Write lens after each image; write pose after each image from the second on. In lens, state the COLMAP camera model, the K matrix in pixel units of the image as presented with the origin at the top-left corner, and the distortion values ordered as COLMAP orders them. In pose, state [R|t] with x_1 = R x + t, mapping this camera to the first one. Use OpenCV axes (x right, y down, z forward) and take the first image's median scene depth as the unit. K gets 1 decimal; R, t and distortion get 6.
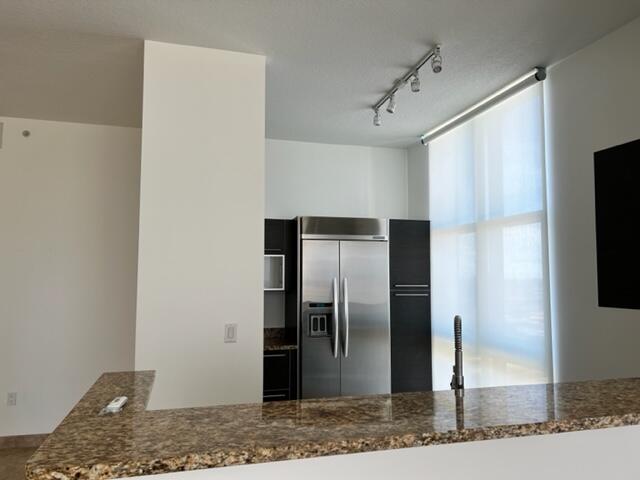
lens RADIAL K [[481.6, 0, 322.6], [0, 481.6, 243.6], [0, 0, 1]] dist [0.048694, -0.056515]
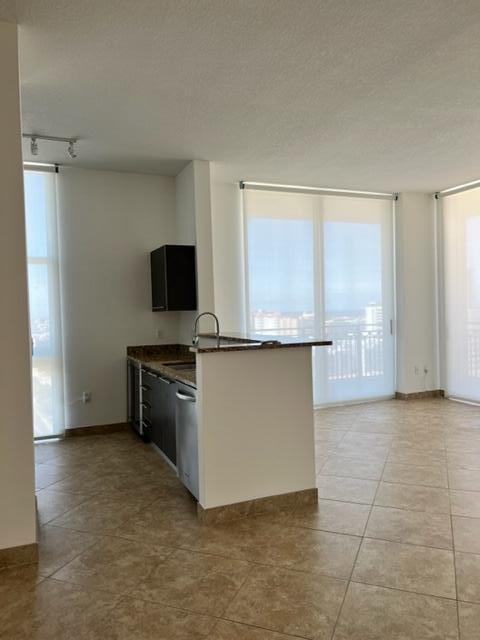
lens RADIAL K [[481.6, 0, 238.7], [0, 481.6, 319.7], [0, 0, 1]] dist [0.048694, -0.056515]
pose [[-0.121866, -0.017422, 0.992394, -1.106398], [-0.043072, 0.998997, 0.012249, 0.079442], [-0.991612, -0.041252, -0.122494, 0.582440]]
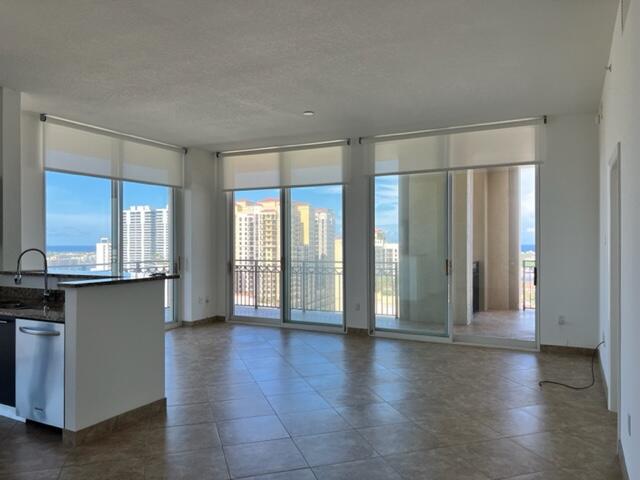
lens RADIAL K [[481.6, 0, 324.7], [0, 481.6, 244.9], [0, 0, 1]] dist [0.048694, -0.056515]
pose [[-0.731634, -0.003747, 0.681688, -1.243554], [-0.046450, 0.997935, -0.044368, 0.088723], [-0.680114, -0.064126, -0.730297, 0.910839]]
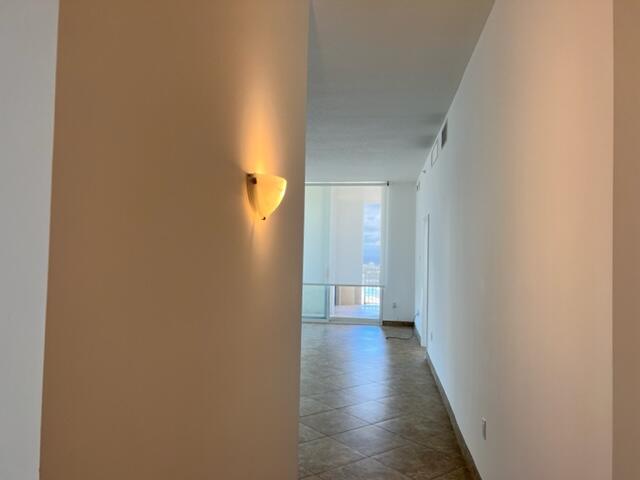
lens RADIAL K [[481.6, 0, 304.7], [0, 481.6, 245.1], [0, 0, 1]] dist [0.048694, -0.056515]
pose [[-0.903118, -0.017163, 0.429049, -1.413374], [-0.054545, 0.995692, -0.074984, 0.128717], [-0.425913, -0.091122, -0.900164, 1.850595]]
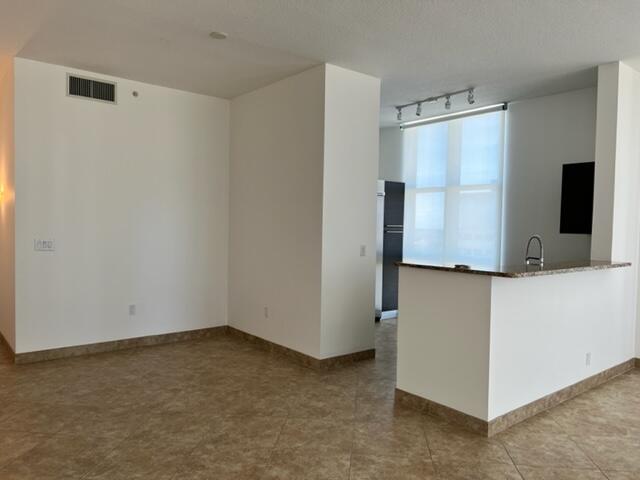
lens RADIAL K [[481.6, 0, 323.4], [0, 481.6, 243.6], [0, 0, 1]] dist [0.048694, -0.056515]
pose [[0.917919, 0.000028, 0.396768, -0.833521], [-0.044815, 0.993608, 0.103610, -0.004965], [-0.394229, -0.112887, 0.912053, -0.396281]]
